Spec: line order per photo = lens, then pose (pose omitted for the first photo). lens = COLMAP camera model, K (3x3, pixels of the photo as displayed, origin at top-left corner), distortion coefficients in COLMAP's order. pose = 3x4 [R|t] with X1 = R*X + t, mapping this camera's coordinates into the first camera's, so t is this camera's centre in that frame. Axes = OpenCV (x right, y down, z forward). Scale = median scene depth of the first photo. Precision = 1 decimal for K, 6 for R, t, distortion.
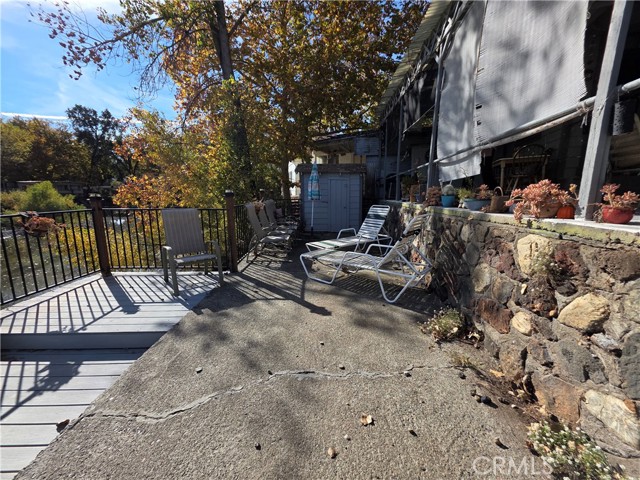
lens RADIAL K [[254.2, 0, 320.9], [0, 254.2, 239.0], [0, 0, 1]] dist [-0.002572, 0.000136]
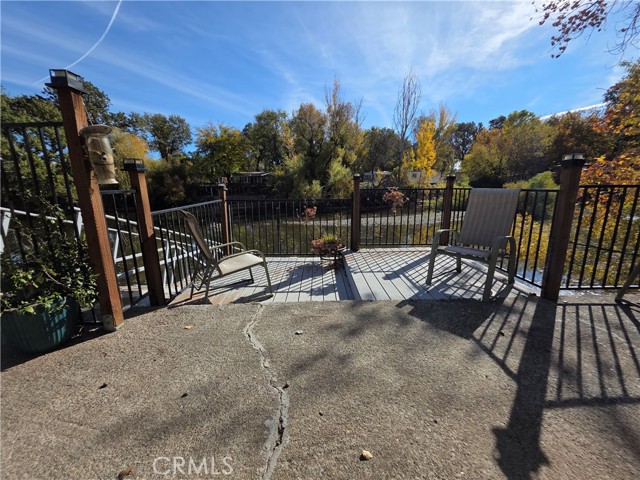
lens RADIAL K [[254.2, 0, 321.4], [0, 254.2, 240.2], [0, 0, 1]] dist [-0.002572, 0.000136]
pose [[0.001042, 0.204741, -0.978816, 0.030162], [-0.166401, 0.965205, 0.201717, -0.004623], [0.986058, 0.162666, 0.035075, 0.066063]]
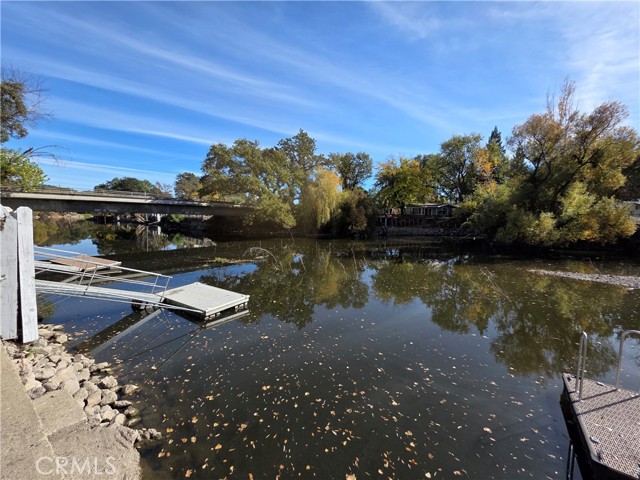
lens RADIAL K [[254.2, 0, 320.1], [0, 254.2, 239.1], [0, 0, 1]] dist [-0.002572, 0.000136]
pose [[-0.529538, 0.058643, -0.846257, -0.064455], [-0.167327, 0.970786, 0.171976, 0.045481], [0.831620, 0.232669, -0.504255, -0.187237]]
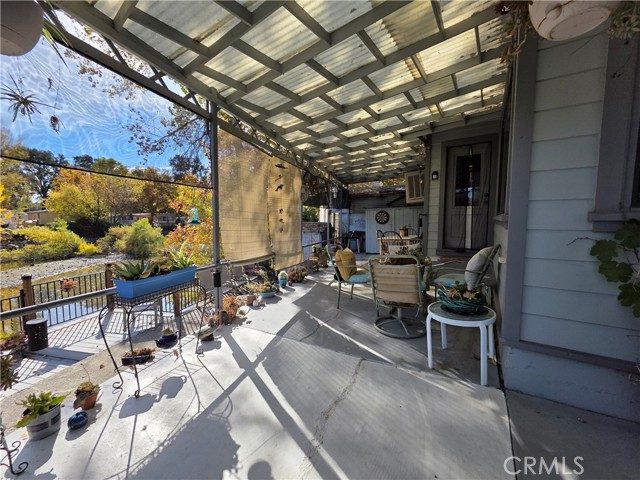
lens RADIAL K [[254.2, 0, 319.3], [0, 254.2, 237.6], [0, 0, 1]] dist [-0.002572, 0.000136]
pose [[0.969239, 0.009386, -0.245943, 0.122272], [-0.034323, 0.994662, -0.097307, -0.030979], [0.243717, 0.102756, 0.964388, -0.040907]]
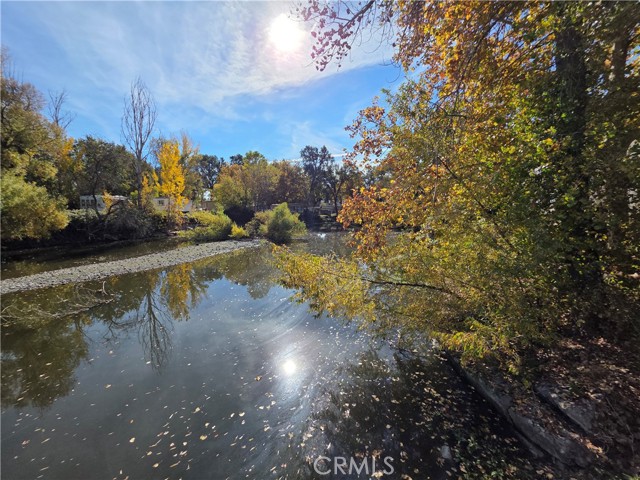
lens RADIAL K [[254.2, 0, 321.3], [0, 254.2, 238.3], [0, 0, 1]] dist [-0.002572, 0.000136]
pose [[0.782705, 0.054739, -0.619981, -0.133842], [-0.100403, 0.994183, -0.038979, -0.018339], [0.614241, 0.092757, 0.783648, 0.127299]]
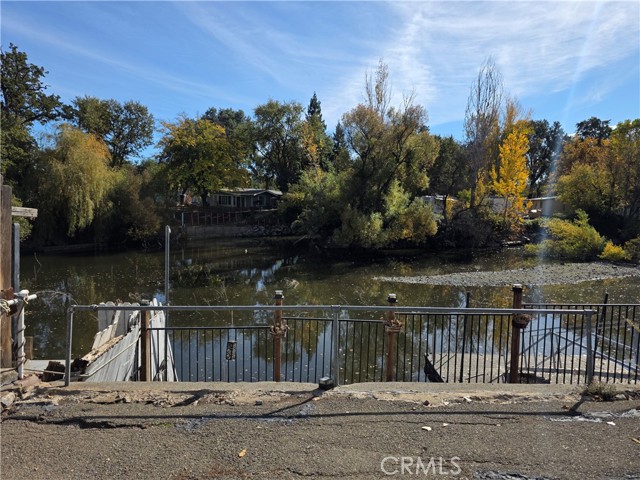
lens RADIAL K [[428.6, 0, 325.1], [0, 428.6, 238.5], [0, 0, 1]] dist [0.049676, -0.042036]
pose [[0.093959, 0.082259, -0.992172, 0.194758], [-0.192478, 0.979279, 0.062962, -0.005350], [0.976793, 0.185055, 0.107845, -0.313818]]
